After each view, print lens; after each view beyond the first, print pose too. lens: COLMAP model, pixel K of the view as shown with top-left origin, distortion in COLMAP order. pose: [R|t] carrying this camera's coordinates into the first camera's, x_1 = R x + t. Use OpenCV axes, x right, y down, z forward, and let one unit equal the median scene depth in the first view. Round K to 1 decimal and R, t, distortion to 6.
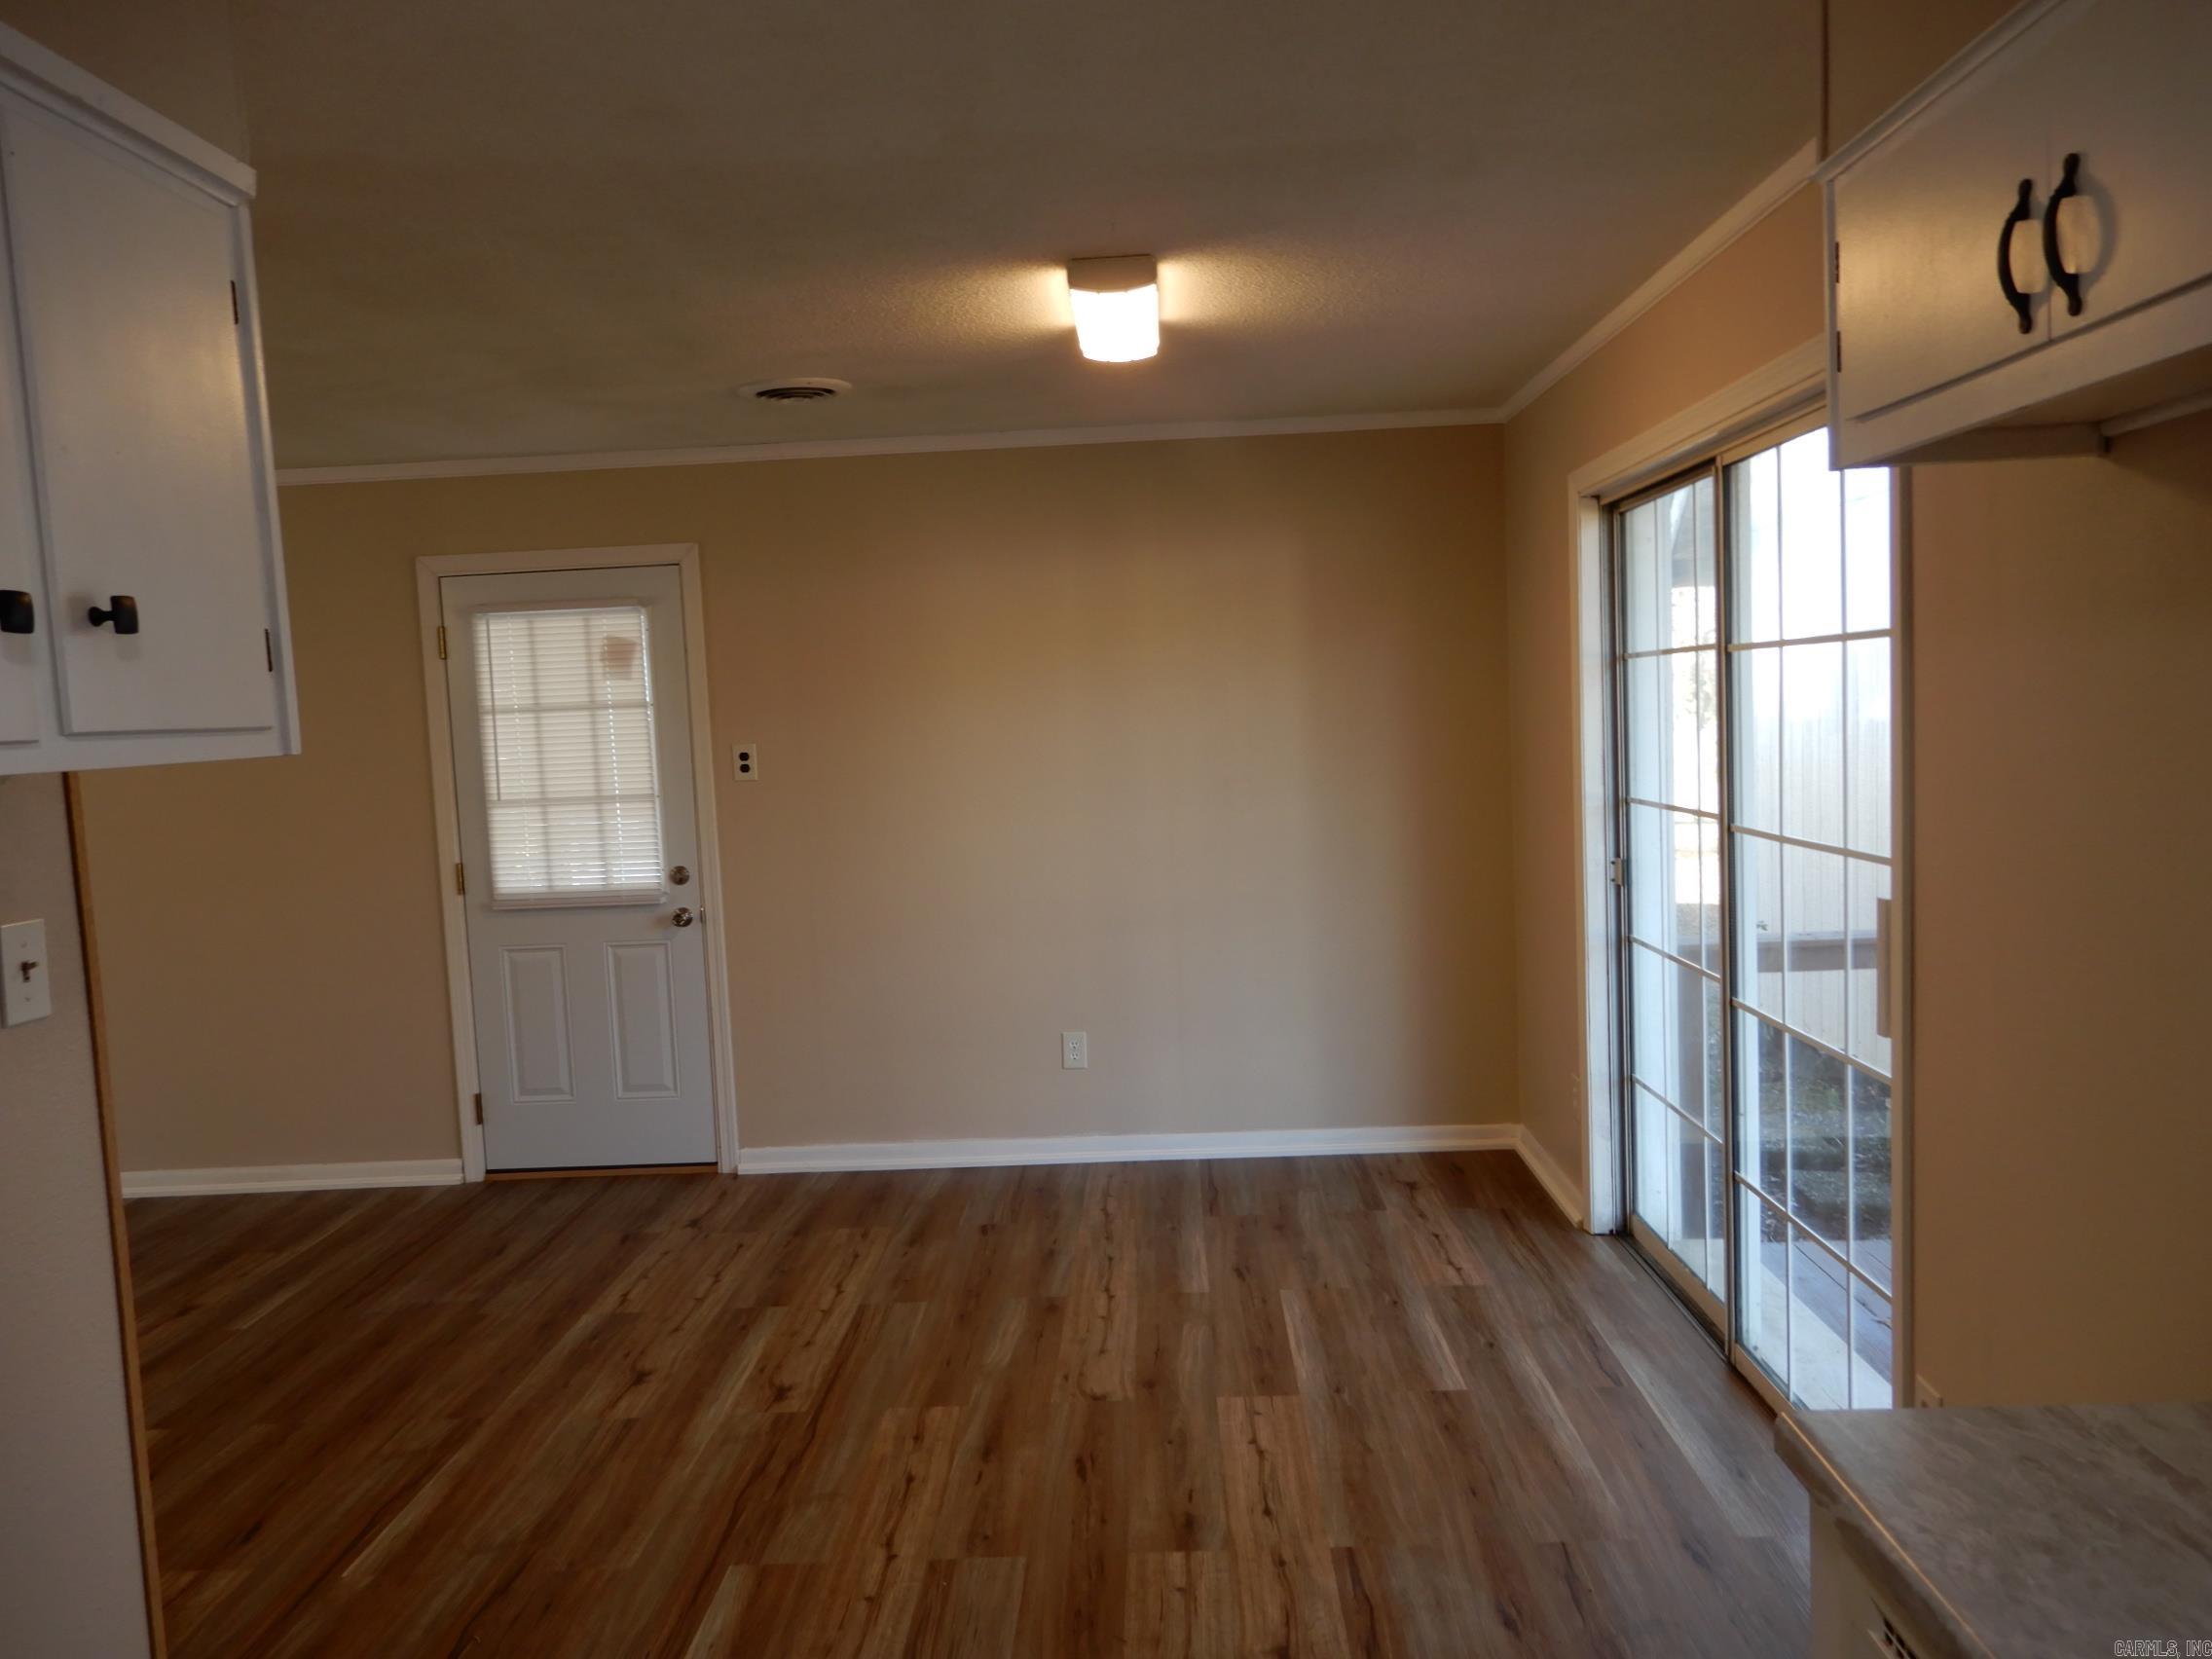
lens RADIAL K [[1573.1, 0, 1104.9], [0, 1573.1, 822.4], [0, 0, 1]] dist [0.017787, -0.019715]
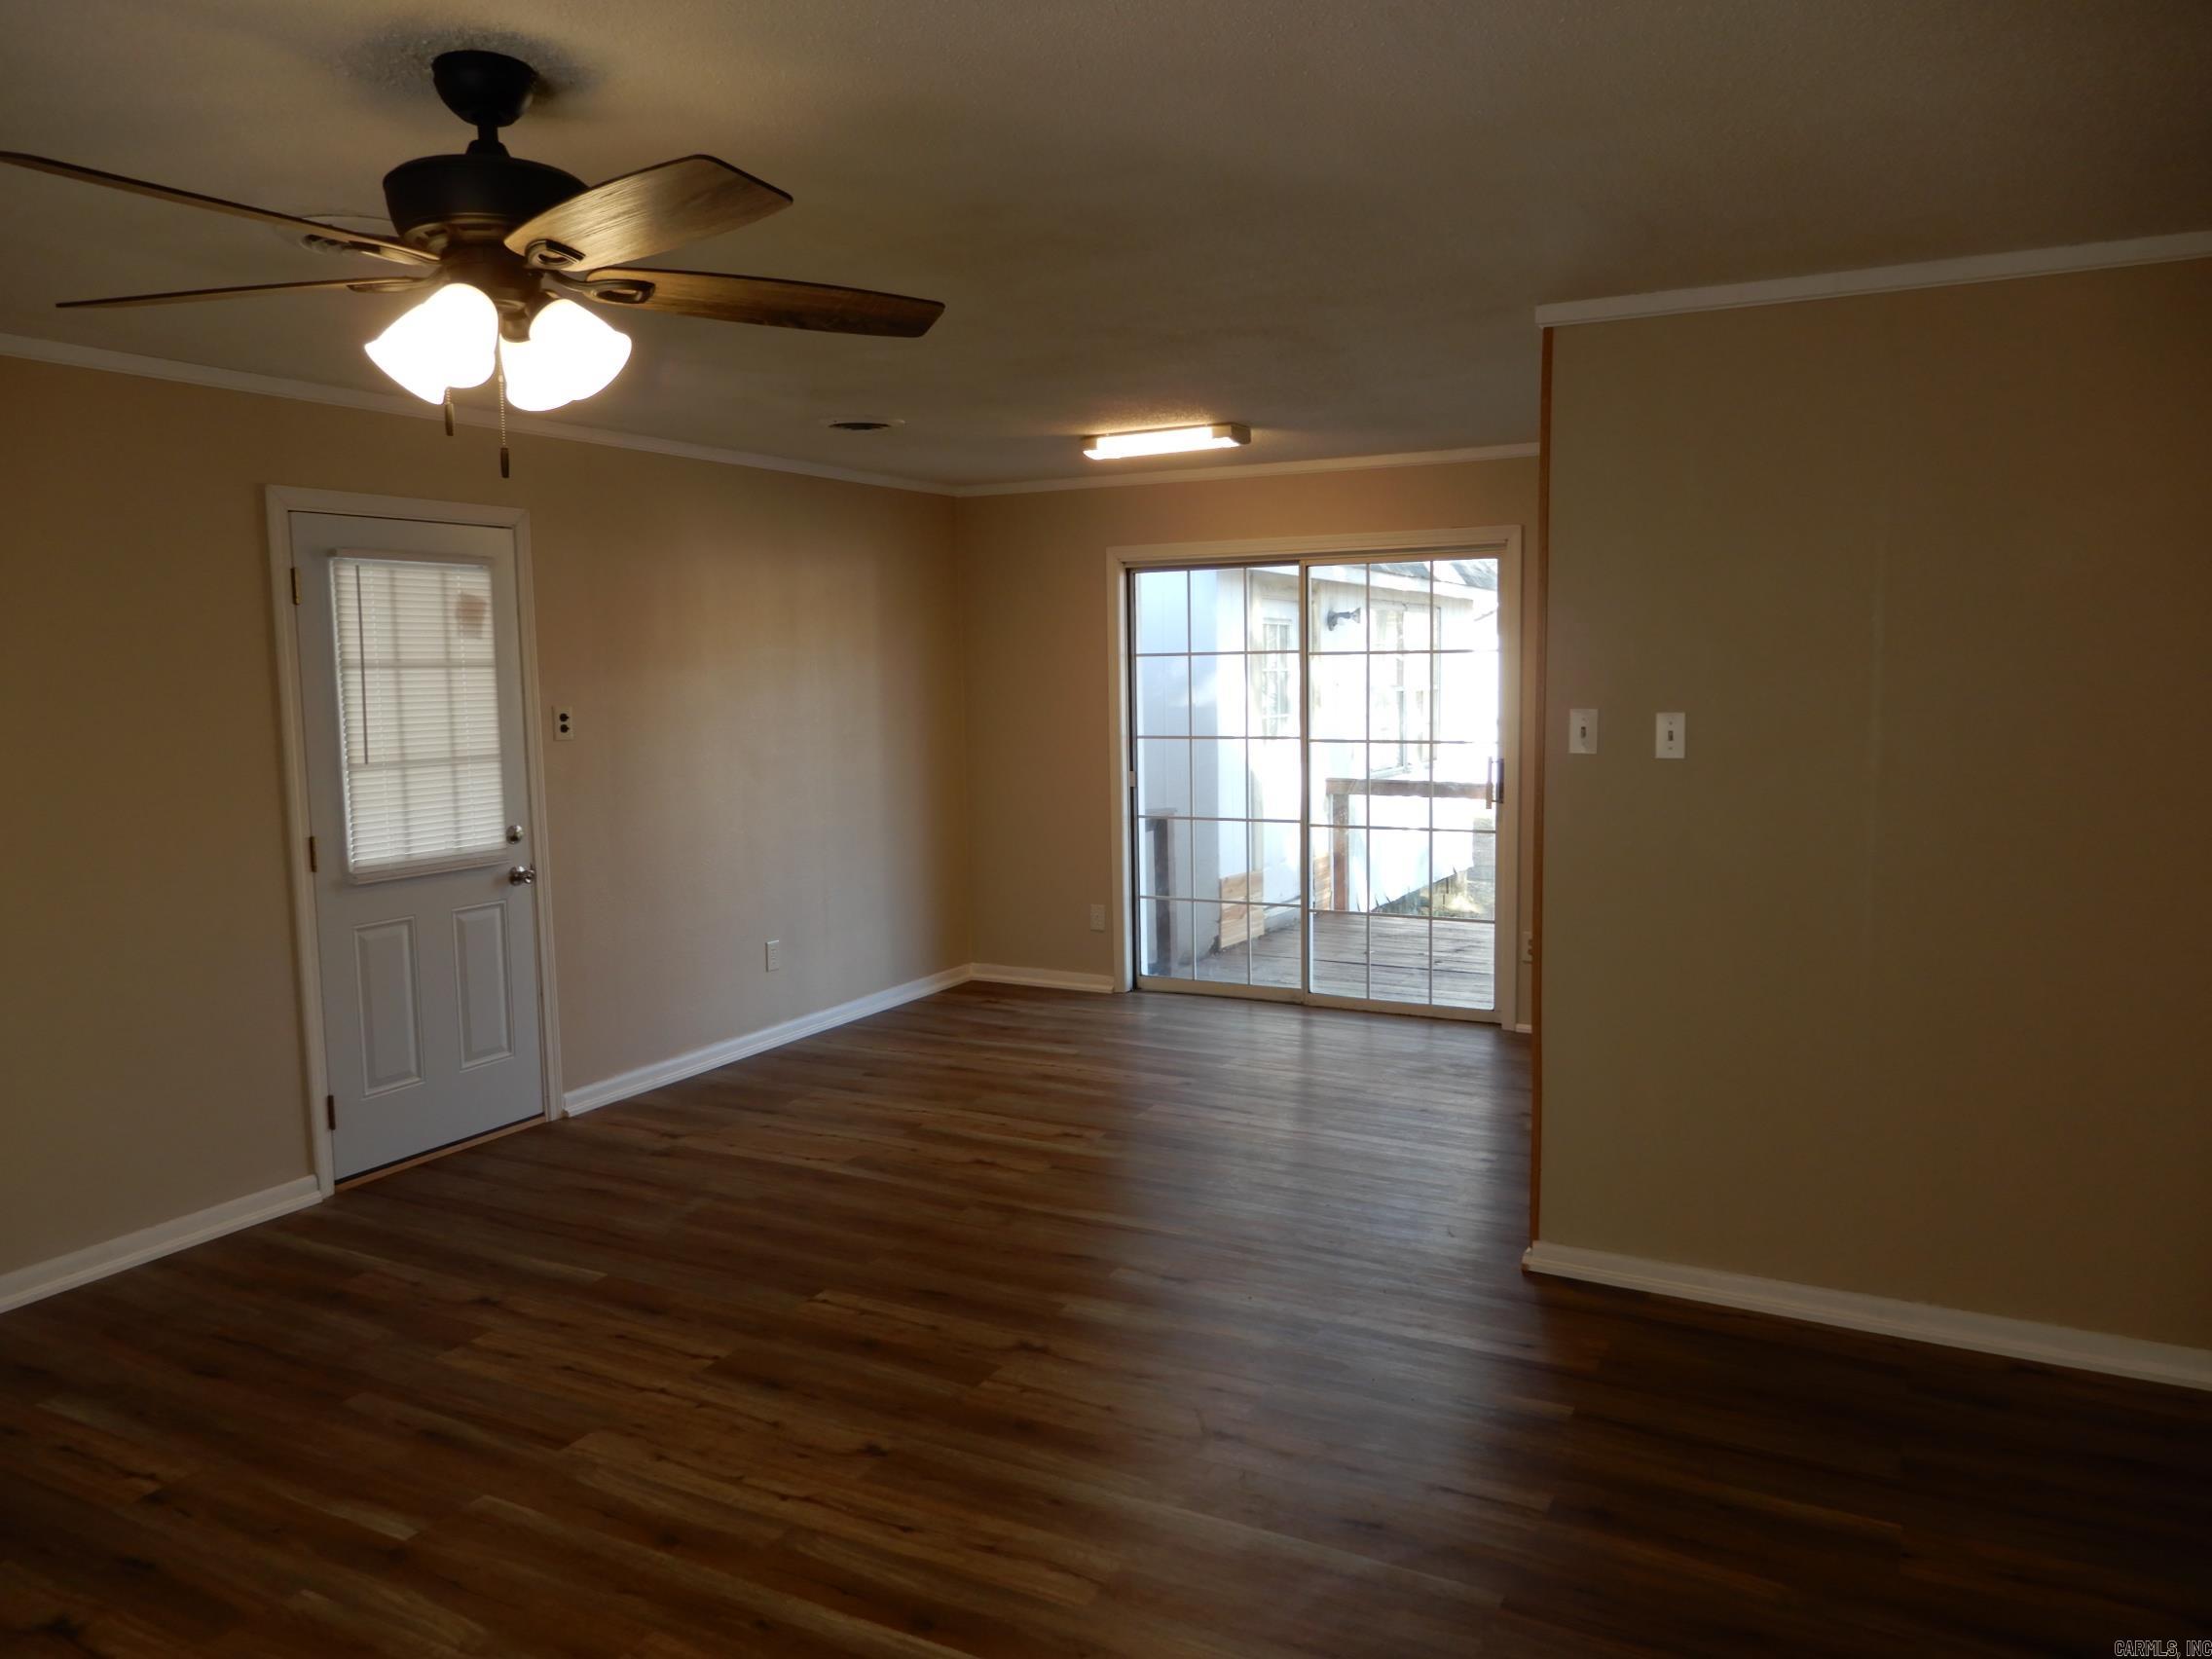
lens RADIAL K [[1573.1, 0, 1122.0], [0, 1573.1, 821.6], [0, 0, 1]] dist [0.017787, -0.019715]
pose [[0.433773, -0.055402, 0.899317, -1.022089], [0.064145, 0.997474, 0.030509, 0.019746], [-0.898736, 0.044453, 0.436231, 0.208302]]
